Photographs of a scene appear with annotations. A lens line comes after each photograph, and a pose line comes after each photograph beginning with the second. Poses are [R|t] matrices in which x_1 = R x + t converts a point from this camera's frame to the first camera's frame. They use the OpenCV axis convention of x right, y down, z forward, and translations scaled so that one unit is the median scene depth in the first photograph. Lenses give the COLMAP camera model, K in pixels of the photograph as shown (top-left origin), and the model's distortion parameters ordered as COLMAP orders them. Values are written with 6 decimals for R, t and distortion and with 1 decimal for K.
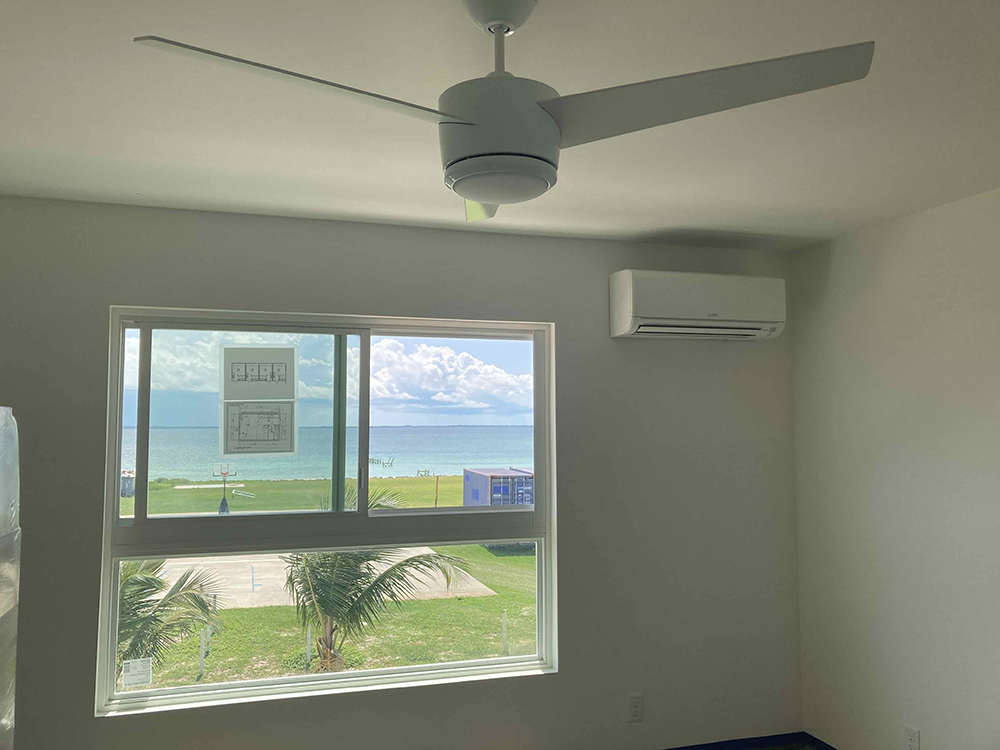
lens RADIAL K [[822.1, 0, 500.5], [0, 822.1, 364.9], [0, 0, 1]] dist [0.014155, -0.003612]
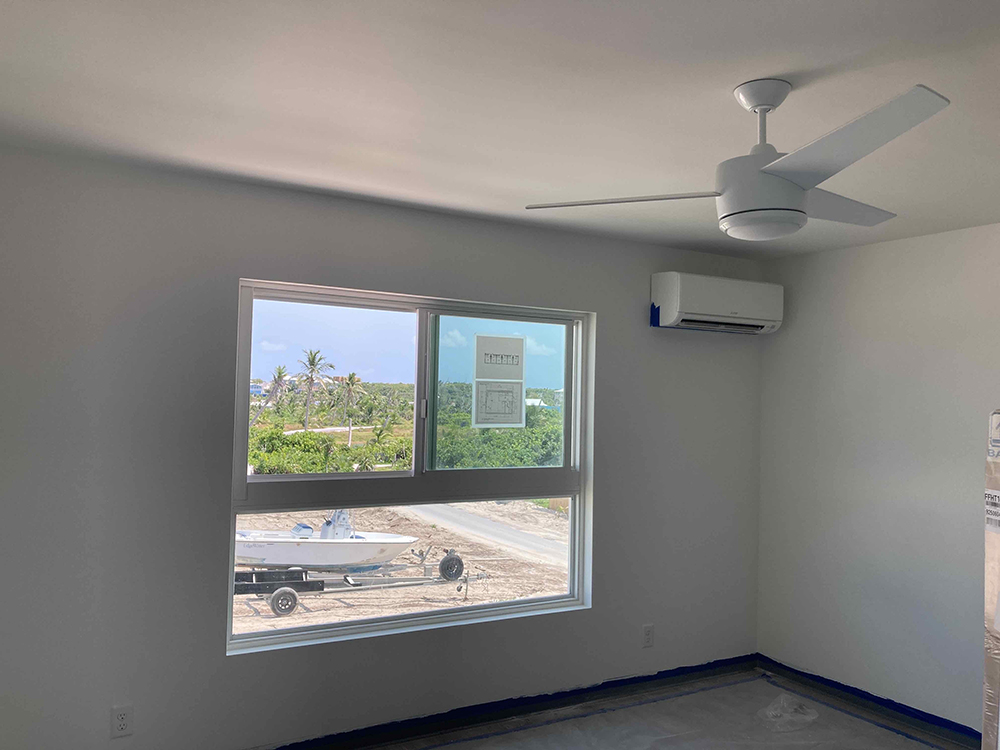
lens RADIAL K [[822.1, 0, 498.9], [0, 822.1, 383.8], [0, 0, 1]] dist [0.014155, -0.003612]
pose [[0.977488, 0.028520, 0.209053, -0.535820], [-0.041698, 0.997392, 0.058903, -0.023443], [-0.206828, -0.066294, 0.976129, -0.182759]]
